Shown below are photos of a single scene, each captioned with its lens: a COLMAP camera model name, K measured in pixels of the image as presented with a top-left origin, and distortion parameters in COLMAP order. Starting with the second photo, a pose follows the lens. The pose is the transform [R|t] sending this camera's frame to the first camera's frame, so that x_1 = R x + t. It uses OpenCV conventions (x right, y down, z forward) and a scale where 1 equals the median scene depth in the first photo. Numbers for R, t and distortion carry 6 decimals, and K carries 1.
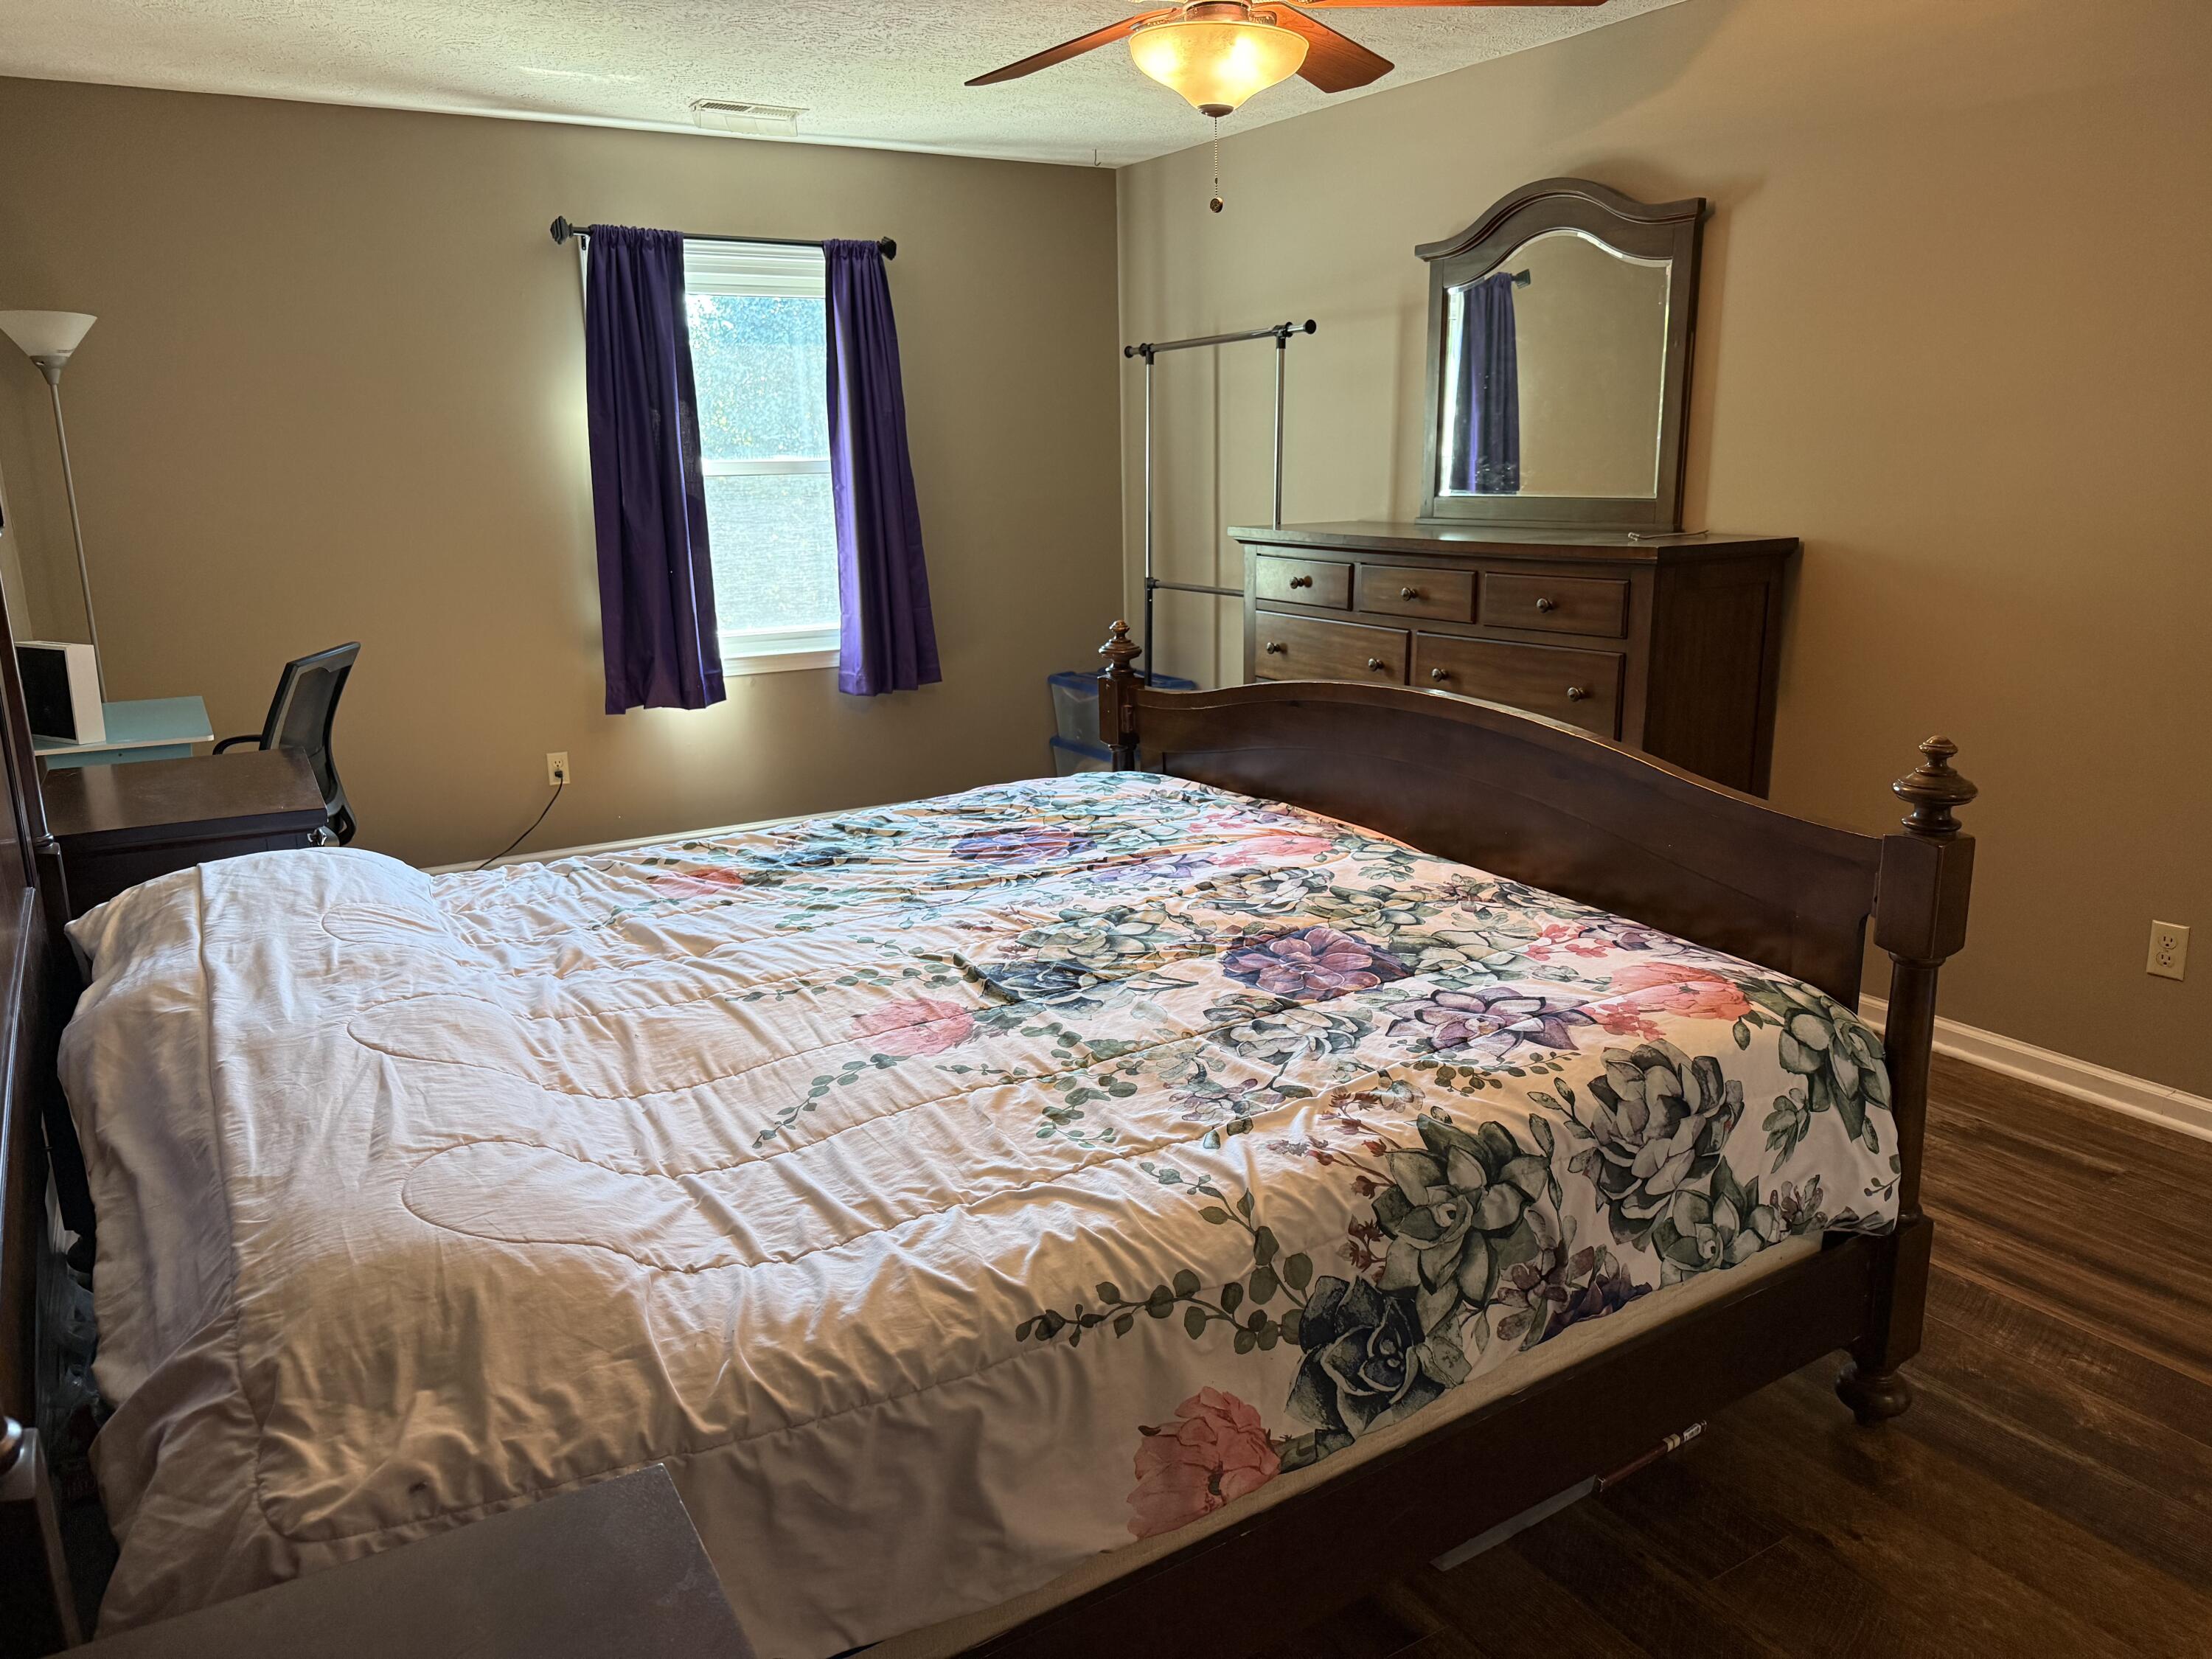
lens RADIAL K [[1551.3, 0, 1106.0], [0, 1551.3, 829.5], [0, 0, 1]] dist [0.086946, -0.140419]
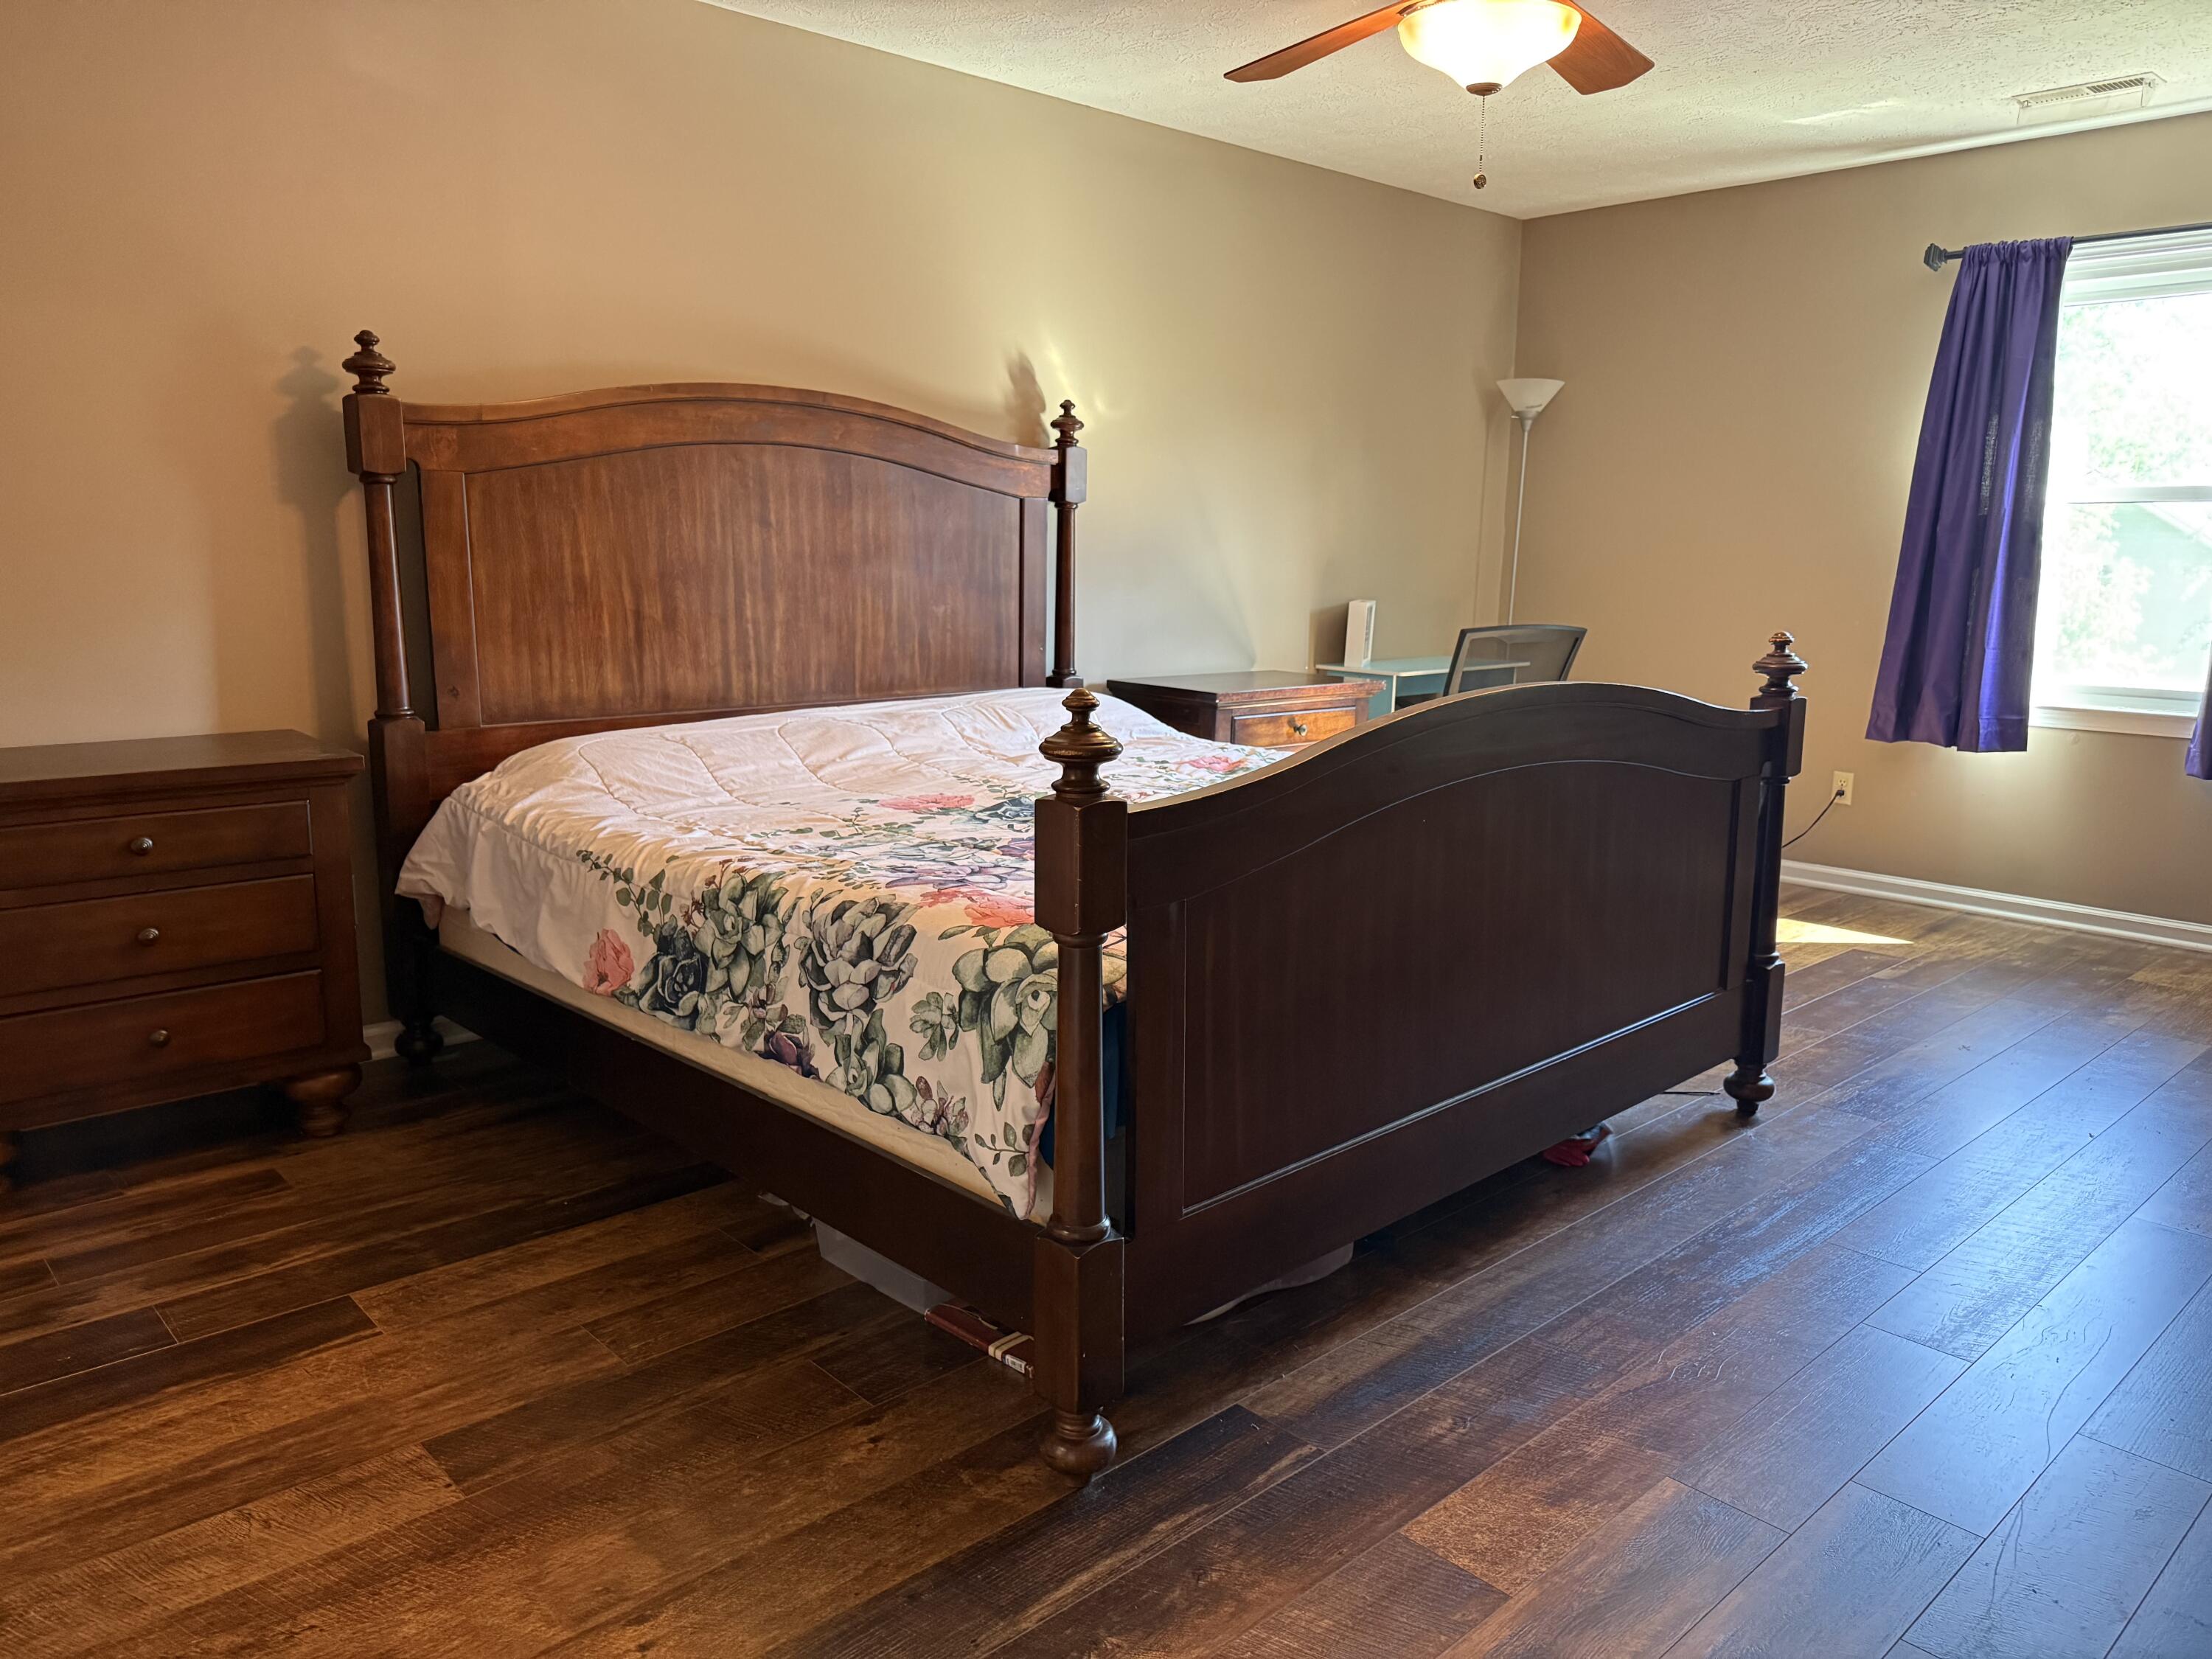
lens RADIAL K [[1551.3, 0, 1106.0], [0, 1551.3, 829.5], [0, 0, 1]] dist [0.086946, -0.140419]
pose [[0.200857, 0.194839, -0.960049, 1.456758], [-0.243293, 0.959238, 0.143773, -0.117366], [0.948928, 0.204696, 0.240073, 0.837465]]
